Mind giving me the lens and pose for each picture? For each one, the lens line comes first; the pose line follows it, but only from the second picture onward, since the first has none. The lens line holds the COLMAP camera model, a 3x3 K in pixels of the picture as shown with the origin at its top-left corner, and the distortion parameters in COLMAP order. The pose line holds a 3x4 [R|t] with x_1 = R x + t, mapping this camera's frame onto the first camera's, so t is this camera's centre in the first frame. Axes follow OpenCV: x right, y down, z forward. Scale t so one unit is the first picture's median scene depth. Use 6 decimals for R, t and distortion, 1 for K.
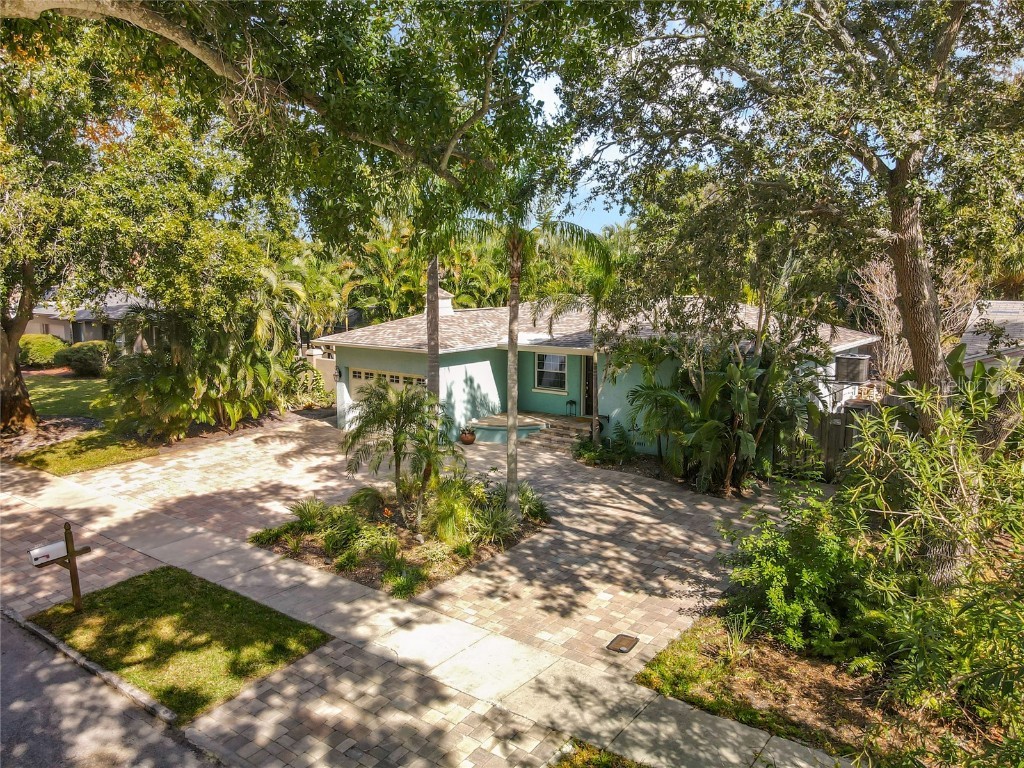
lens RADIAL K [[737.1, 0, 511.9], [0, 737.1, 373.8], [0, 0, 1]] dist [0.006626, 0.007051]
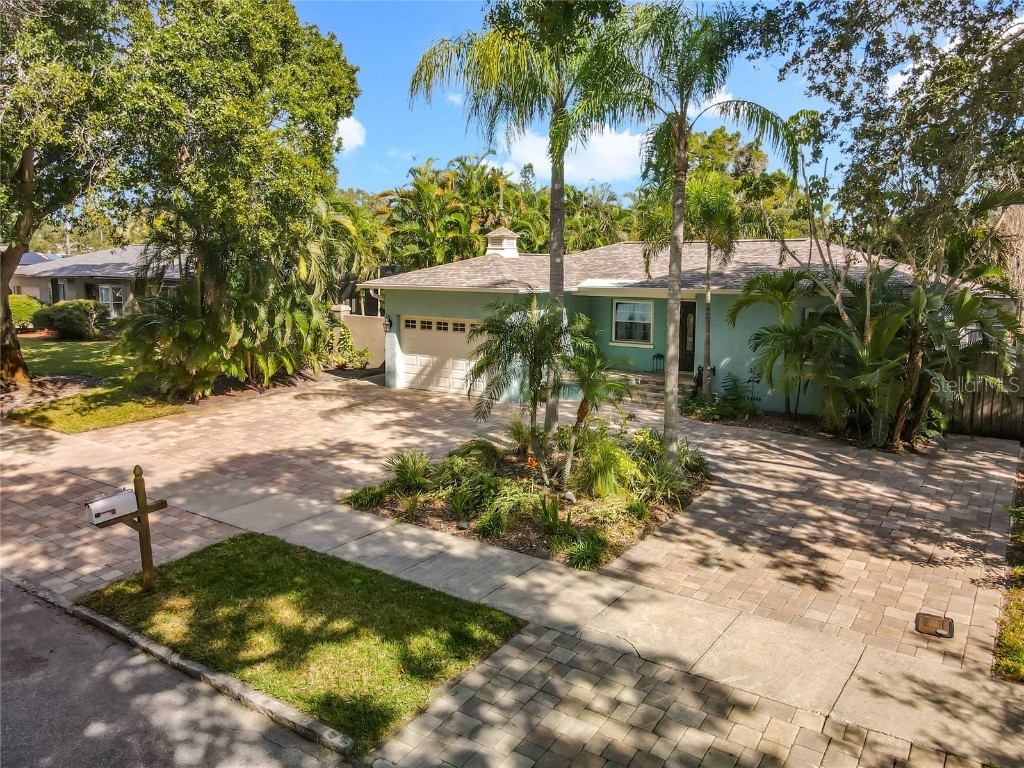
lens RADIAL K [[741.4, 0, 514.6], [0, 741.4, 355.4], [0, 0, 1]] dist [-0.012758, 0.042295]
pose [[0.998772, 0.004040, 0.049379, -0.204240], [-0.003393, 0.999908, -0.013163, 0.076736], [-0.049427, 0.012979, 0.998693, 0.197285]]
